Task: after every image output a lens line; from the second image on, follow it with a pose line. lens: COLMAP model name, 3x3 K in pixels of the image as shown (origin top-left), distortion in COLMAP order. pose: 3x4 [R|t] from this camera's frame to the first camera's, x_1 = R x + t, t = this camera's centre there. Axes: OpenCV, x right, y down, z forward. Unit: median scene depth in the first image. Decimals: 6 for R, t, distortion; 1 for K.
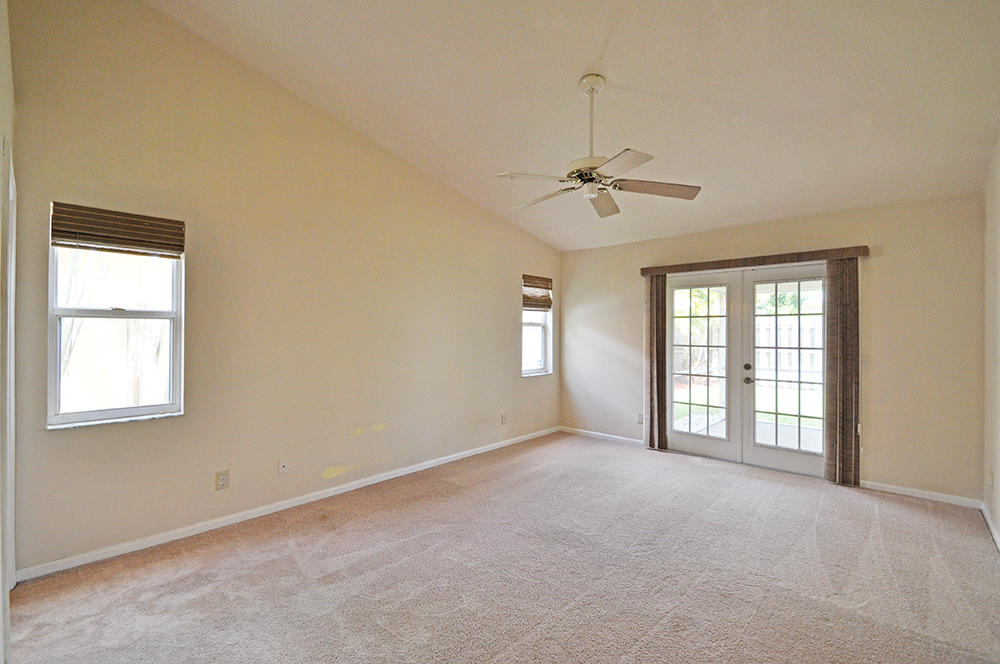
lens RADIAL K [[436.2, 0, 486.9], [0, 436.2, 330.9], [0, 0, 1]] dist [0.016702, -0.014508]
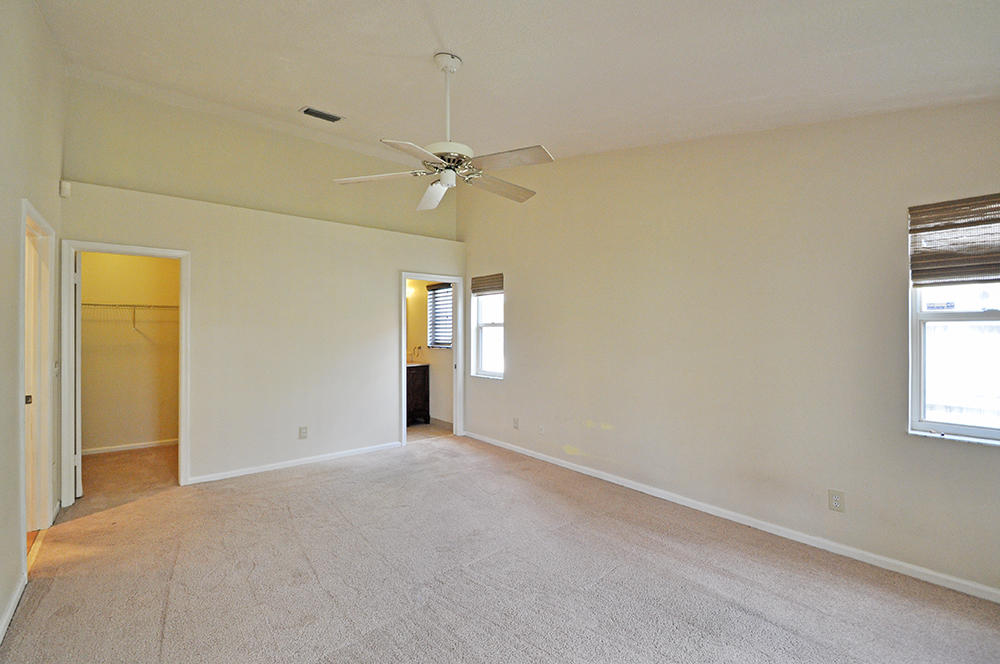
lens RADIAL K [[436.2, 0, 486.9], [0, 436.2, 330.9], [0, 0, 1]] dist [0.016702, -0.014508]
pose [[-0.133671, -0.011266, -0.990962, 0.863736], [-0.003815, 0.999934, -0.010853, 0.008274], [0.991018, 0.002329, -0.133705, 0.919661]]
